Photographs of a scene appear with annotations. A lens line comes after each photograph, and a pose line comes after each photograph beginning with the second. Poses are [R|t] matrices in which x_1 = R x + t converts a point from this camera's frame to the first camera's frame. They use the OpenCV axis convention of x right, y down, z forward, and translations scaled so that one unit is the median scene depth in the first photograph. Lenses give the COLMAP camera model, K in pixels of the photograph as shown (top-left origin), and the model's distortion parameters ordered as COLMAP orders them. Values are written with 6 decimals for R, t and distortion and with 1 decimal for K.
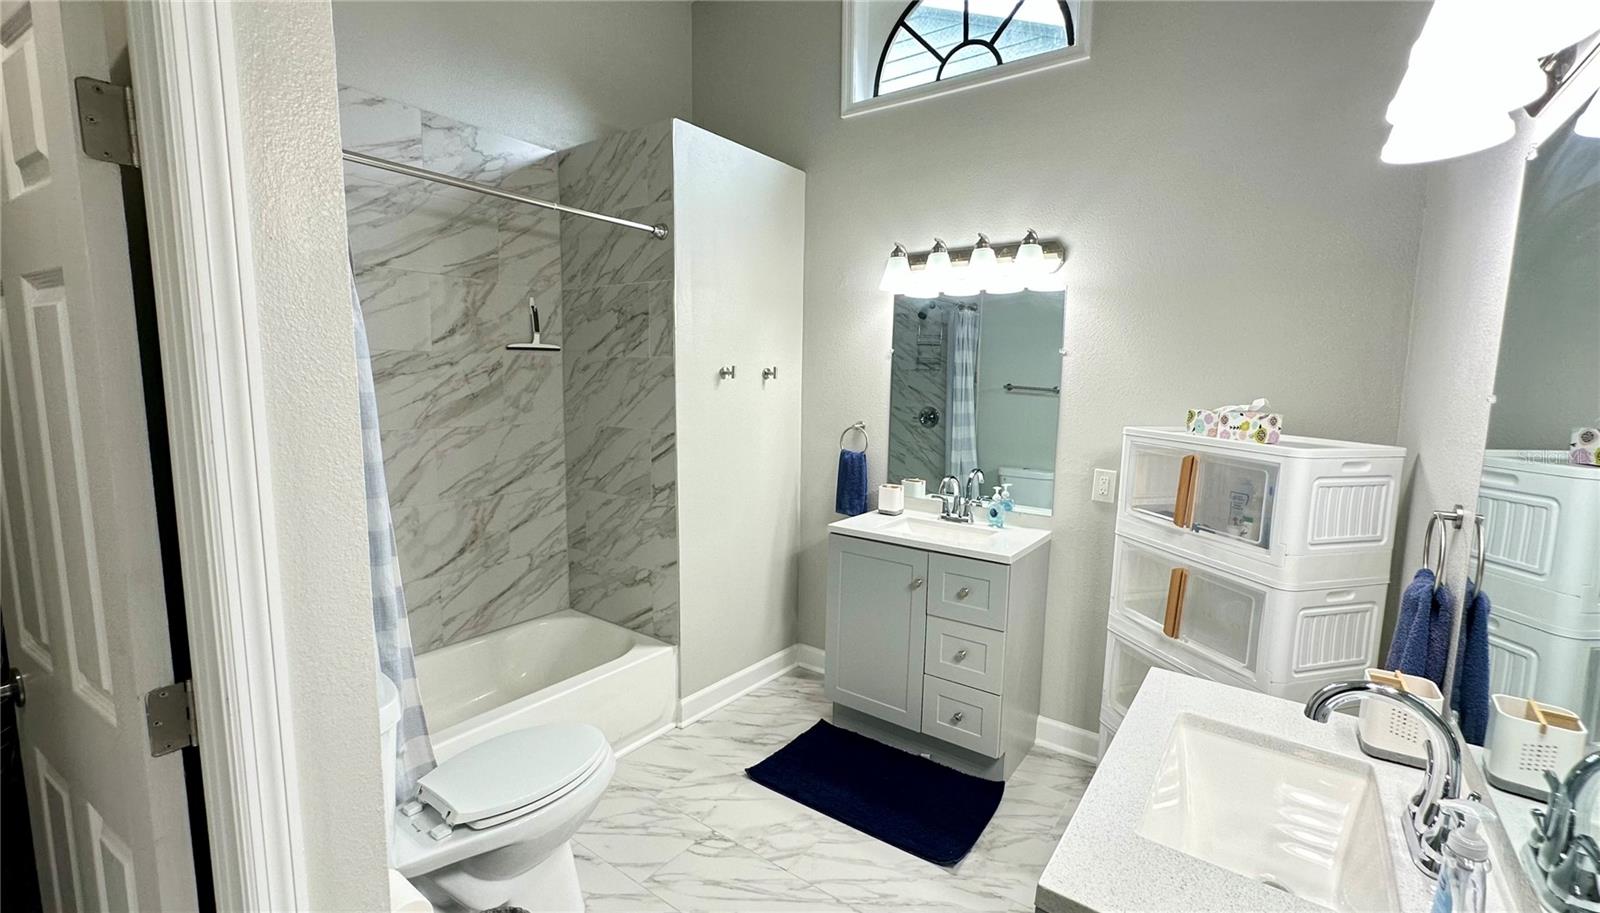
lens RADIAL K [[659.4, 0, 803.9], [0, 659.4, 457.8], [0, 0, 1]] dist [0.000788, 0.000147]
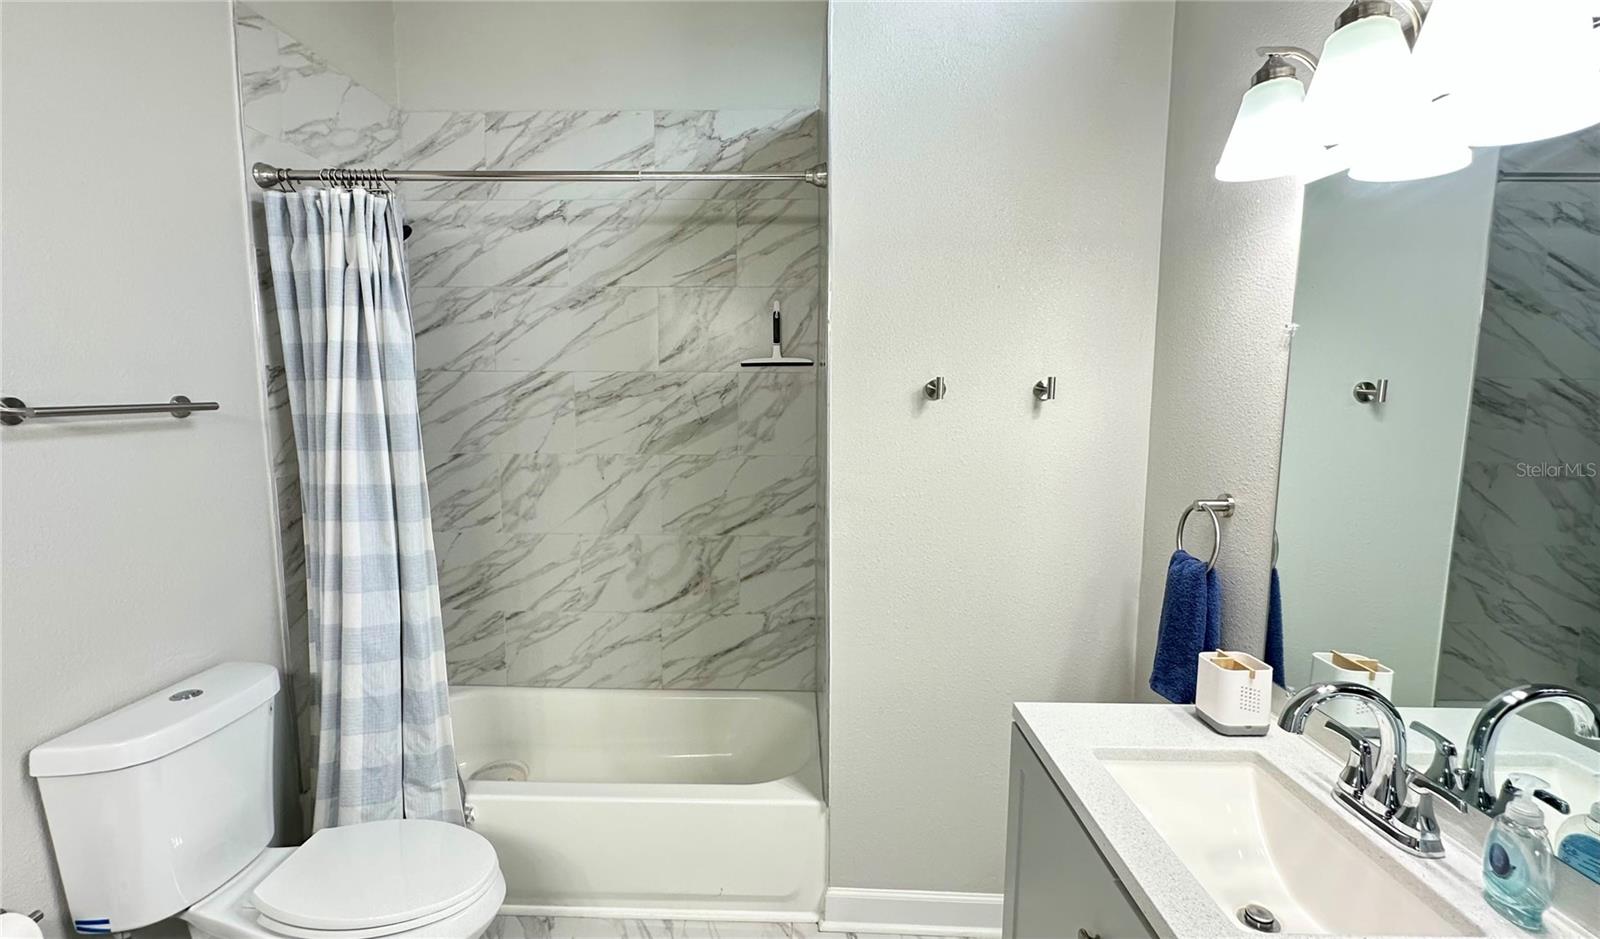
lens RADIAL K [[702.3, 0, 795.8], [0, 702.3, 474.5], [0, 0, 1]] dist [-0.004758, 0.000026]
pose [[0.583008, 0.082058, -0.808312, 0.329178], [-0.094794, 0.994962, 0.032635, -0.063037], [0.806917, 0.057596, 0.587849, 0.542286]]
